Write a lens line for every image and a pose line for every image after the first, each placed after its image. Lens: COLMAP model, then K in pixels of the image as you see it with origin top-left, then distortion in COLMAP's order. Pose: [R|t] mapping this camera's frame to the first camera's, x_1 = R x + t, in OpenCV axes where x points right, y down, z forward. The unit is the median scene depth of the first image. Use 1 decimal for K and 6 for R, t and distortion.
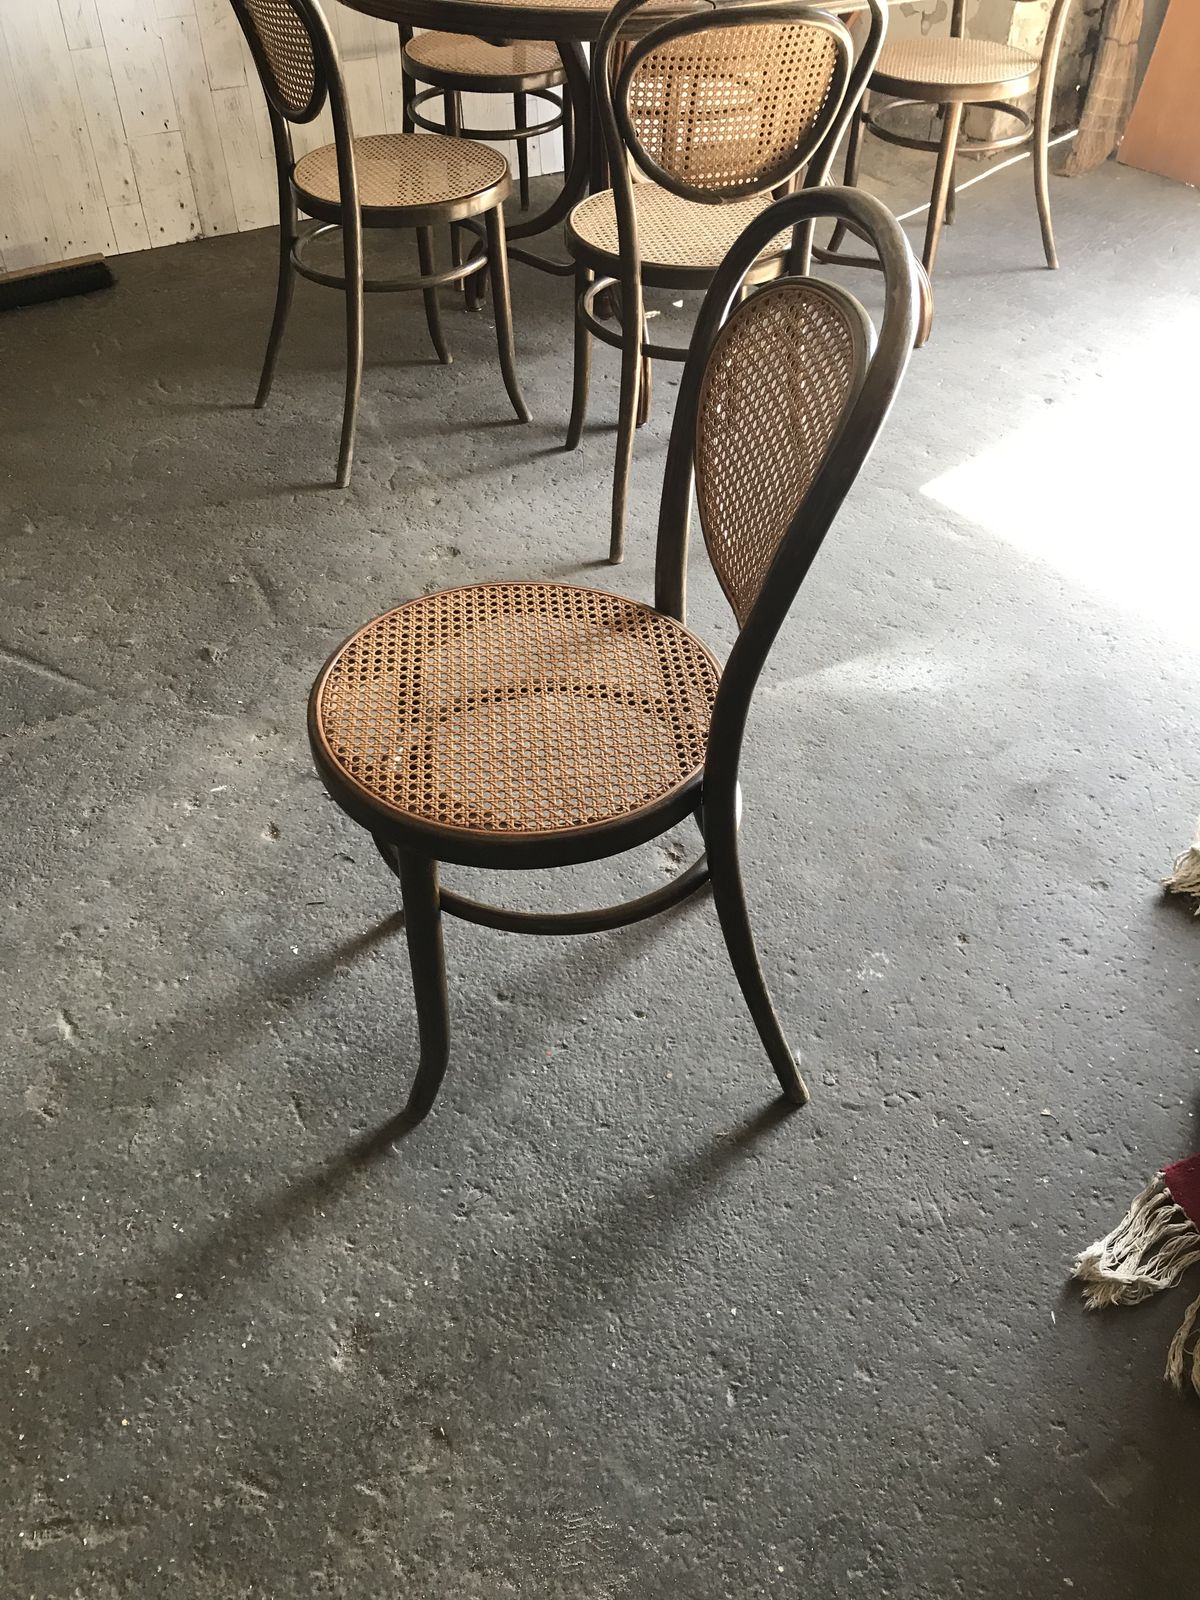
lens RADIAL K [[1330.4, 0, 603.1], [0, 1330.4, 799.5], [0, 0, 1]] dist [0.031369, -0.021590]
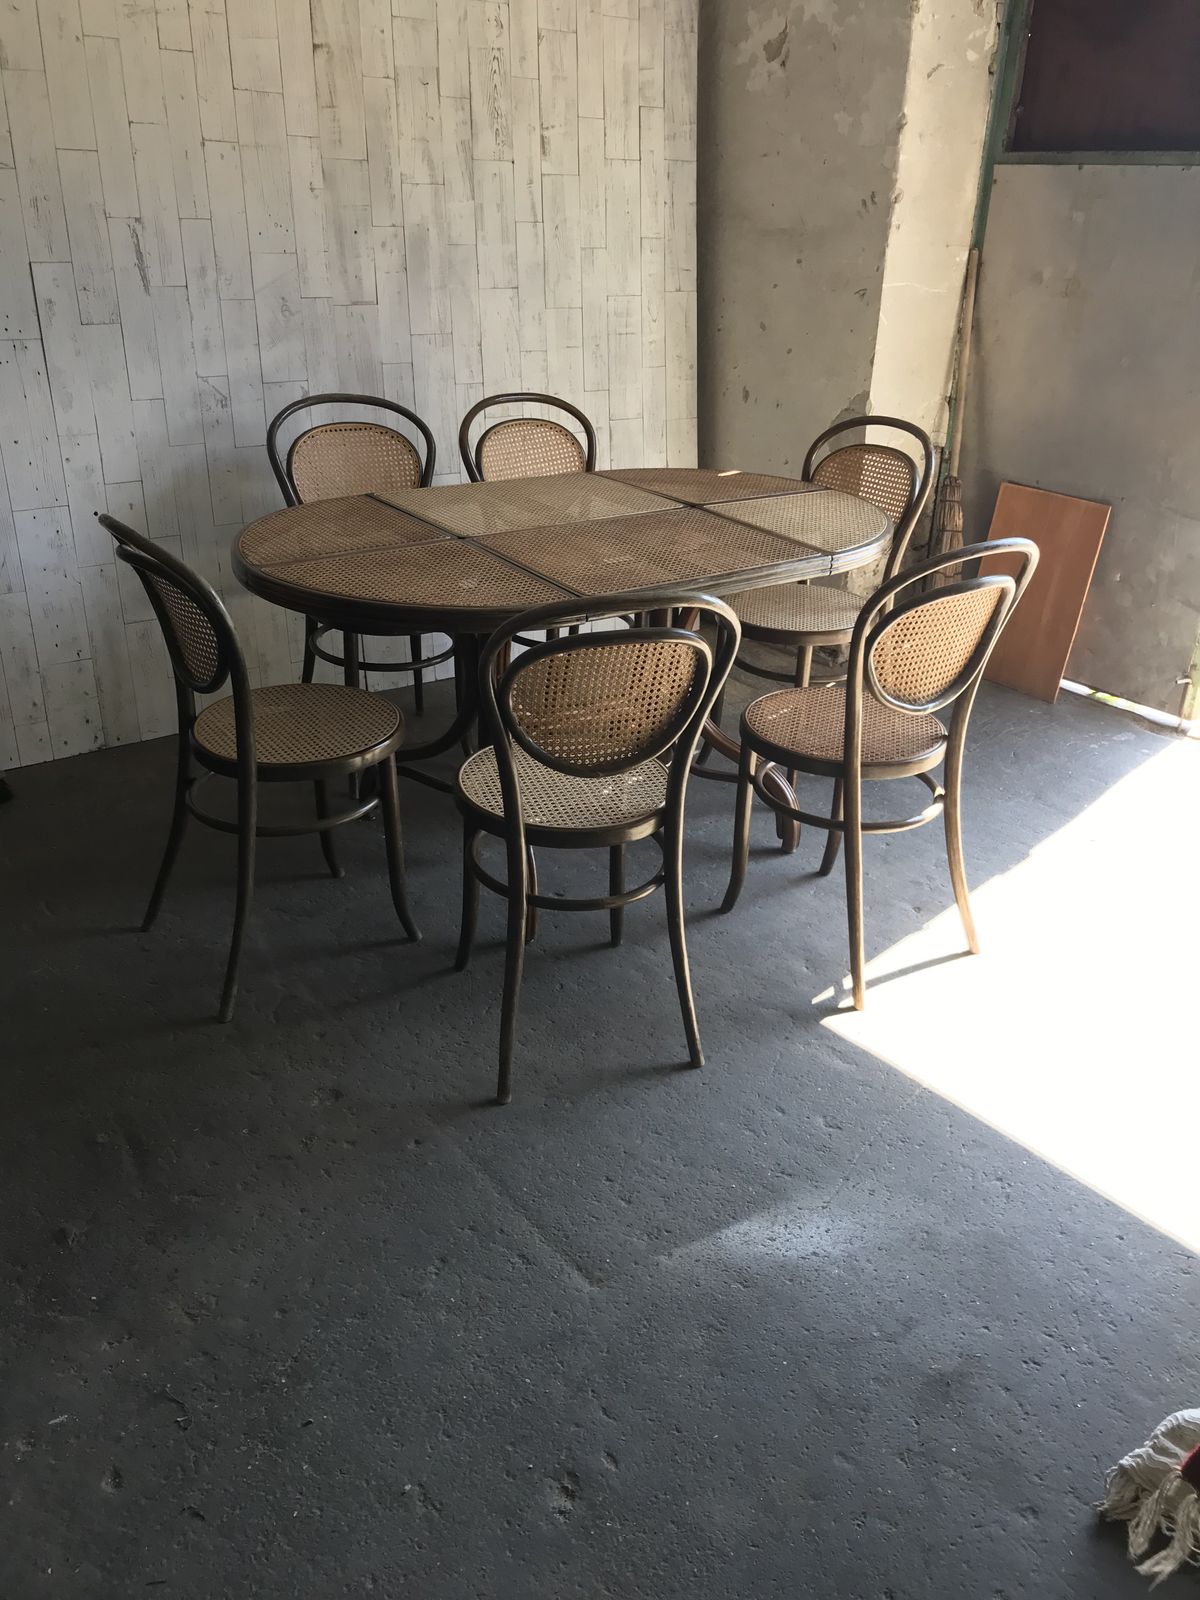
lens RADIAL K [[1330.4, 0, 599.9], [0, 1330.4, 771.4], [0, 0, 1]] dist [0.031369, -0.021590]
pose [[0.997106, -0.007837, 0.075613, 0.009602], [0.030391, 0.952823, -0.302003, -0.141399], [-0.069679, 0.303427, 0.950304, -0.014269]]
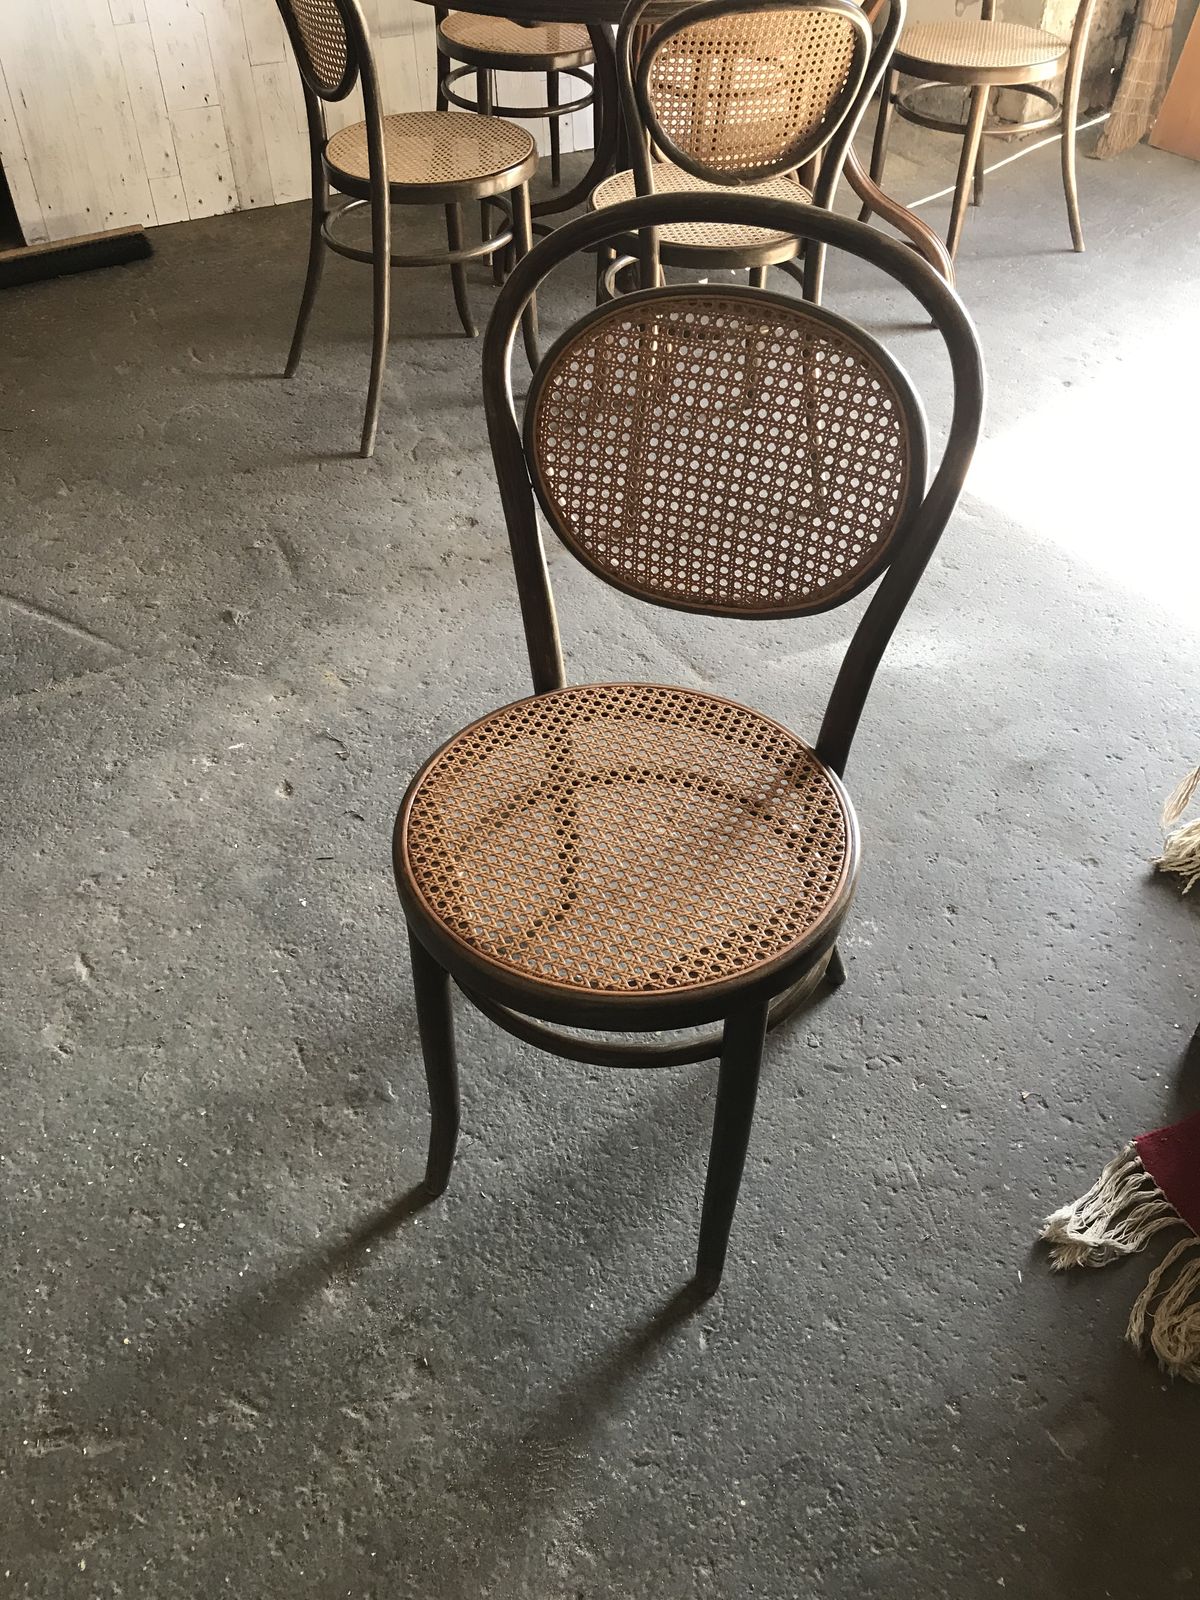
lens RADIAL K [[1330.4, 0, 590.8], [0, 1330.4, 778.4], [0, 0, 1]] dist [0.031369, -0.021590]
pose [[0.999227, 0.025570, -0.029868, 0.018938], [-0.025445, 0.999666, 0.004538, 0.005061], [0.029974, -0.003775, 0.999544, -0.027137]]
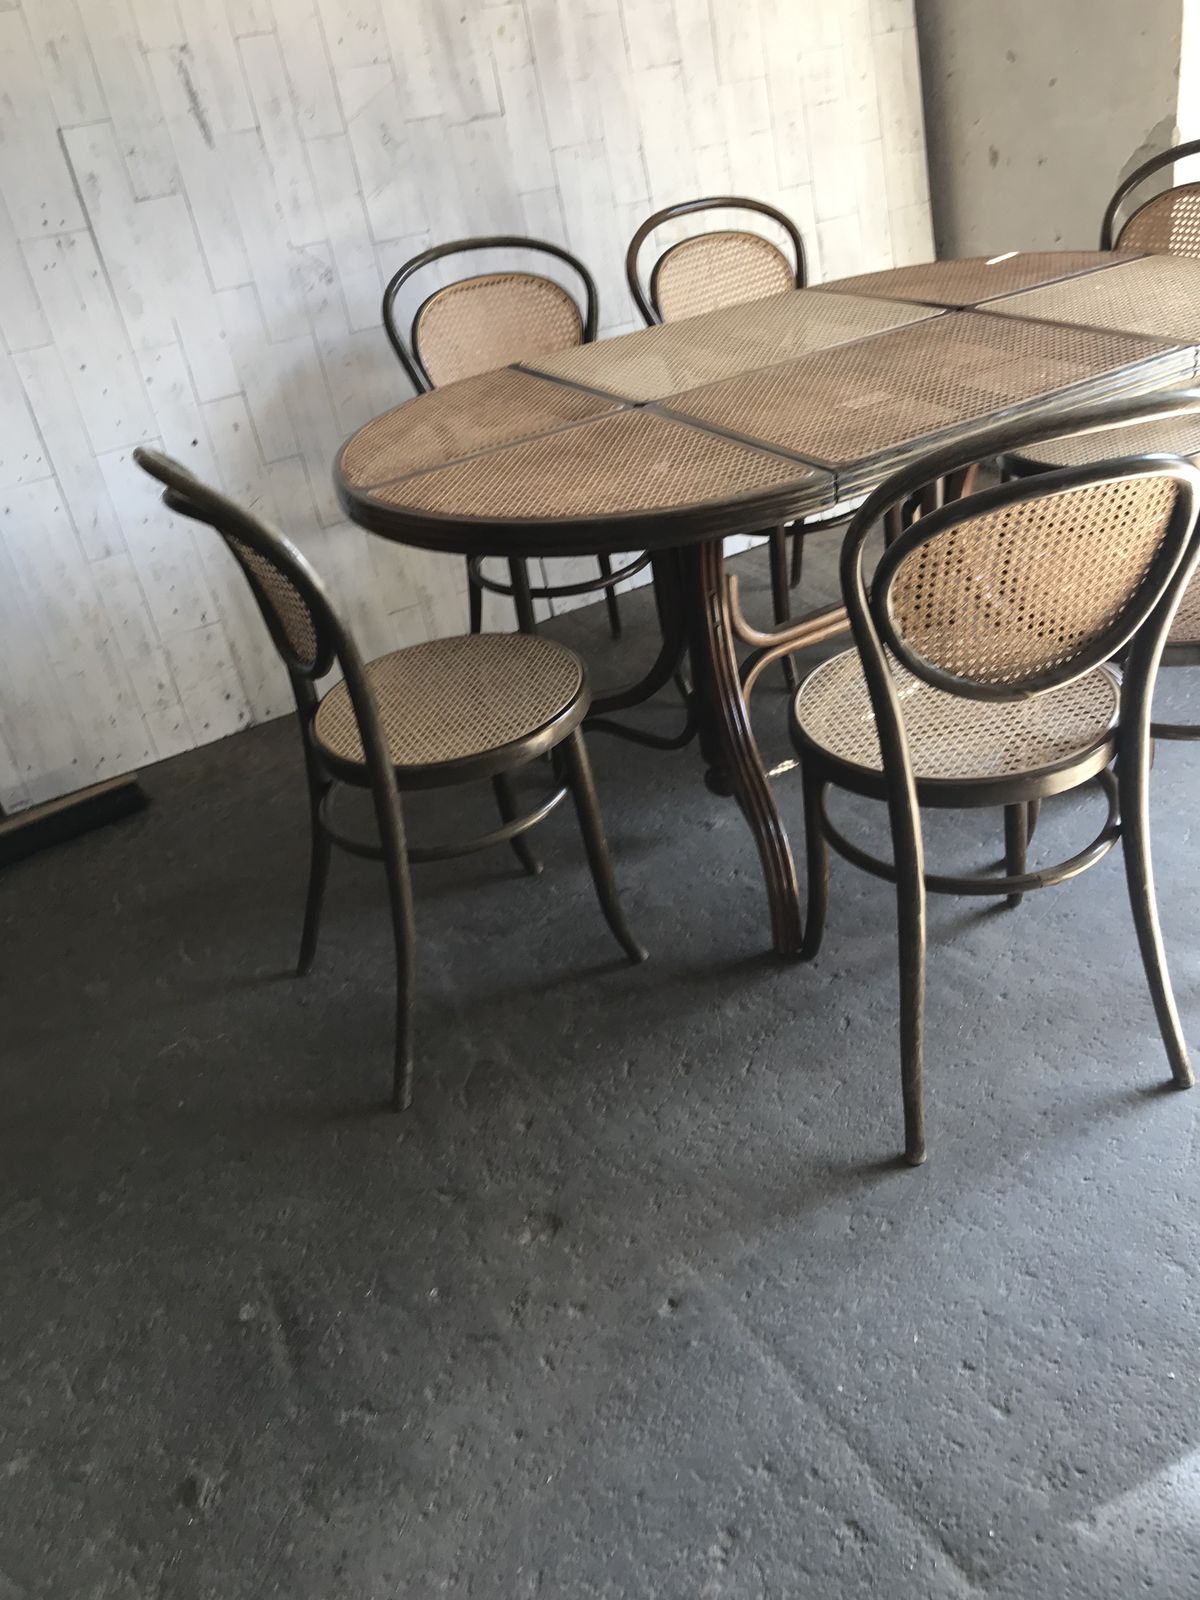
lens RADIAL K [[1330.4, 0, 589.1], [0, 1330.4, 785.6], [0, 0, 1]] dist [0.031369, -0.021590]
pose [[0.987454, -0.115273, -0.107918, 0.009622], [0.091059, 0.974044, -0.207233, -0.334502], [0.129006, 0.194806, 0.972321, 0.355364]]
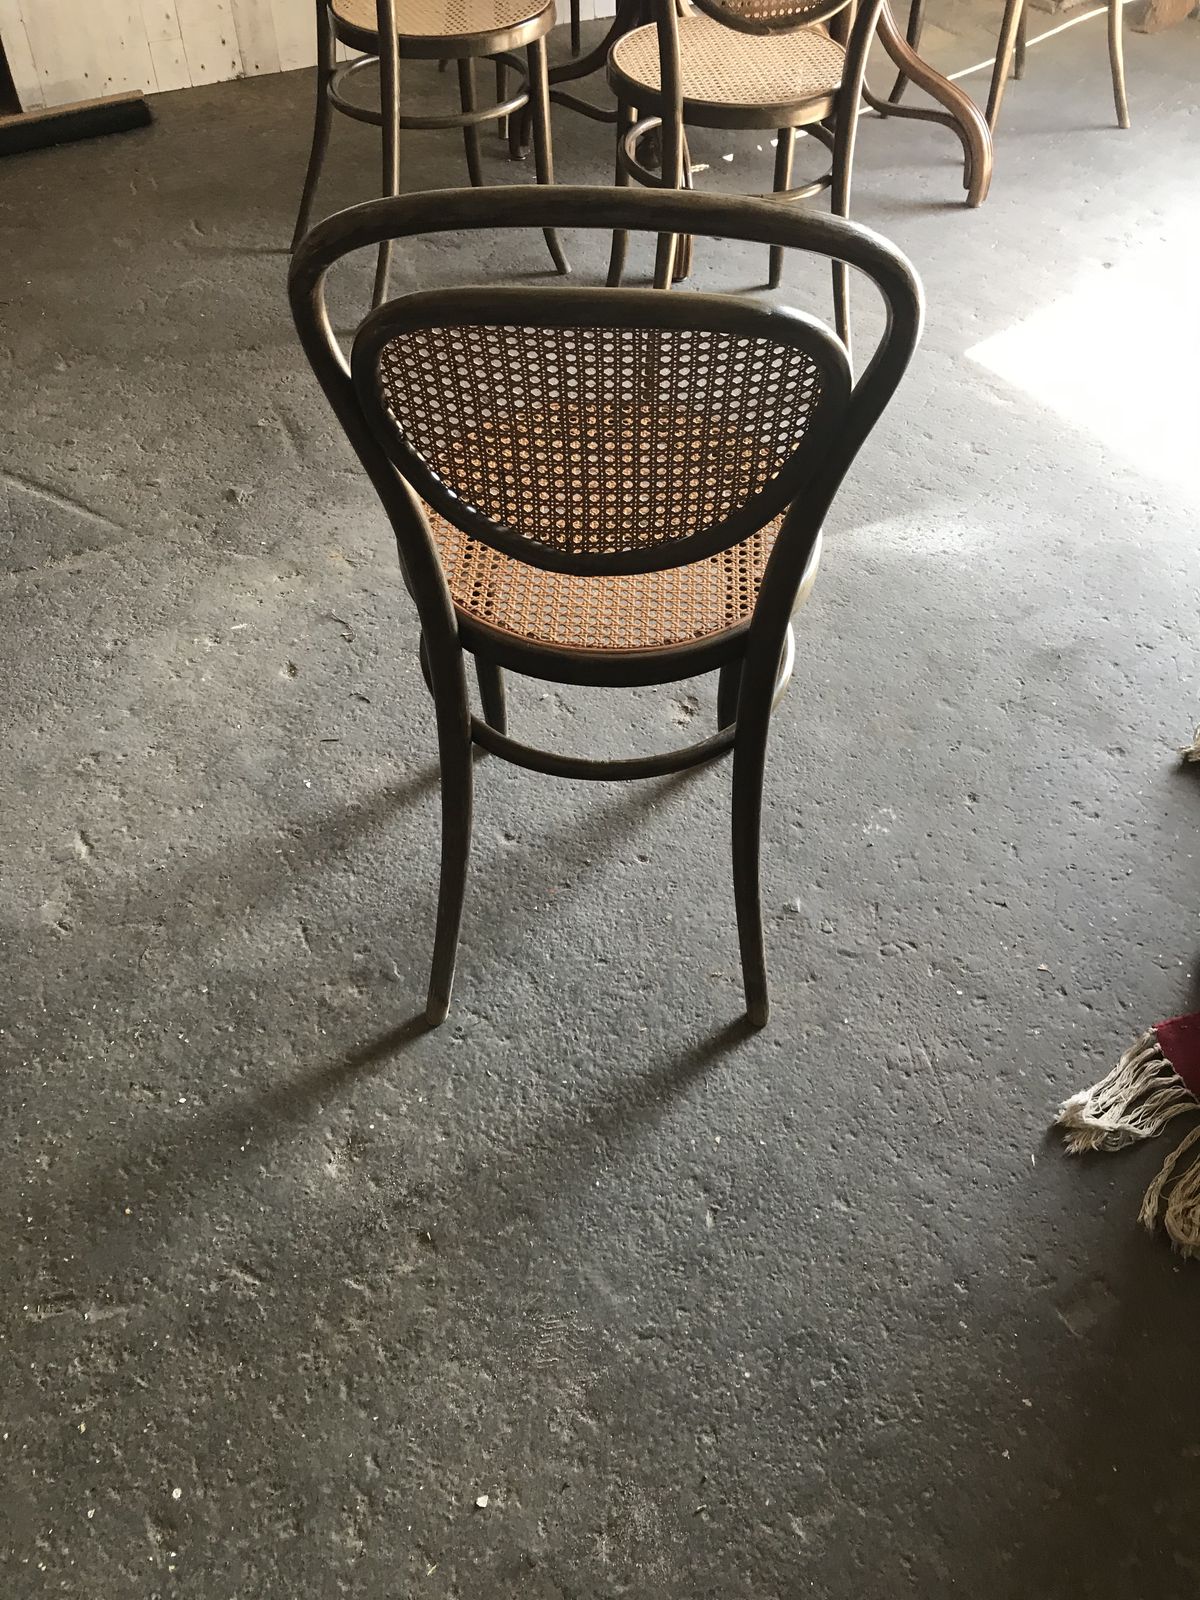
lens RADIAL K [[1330.4, 0, 598.7], [0, 1330.4, 785.4], [0, 0, 1]] dist [0.031369, -0.021590]
pose [[0.998696, 0.037972, -0.034132, 0.021924], [-0.035490, 0.996873, 0.070598, 0.030923], [0.036707, -0.069295, 0.996921, -0.001893]]
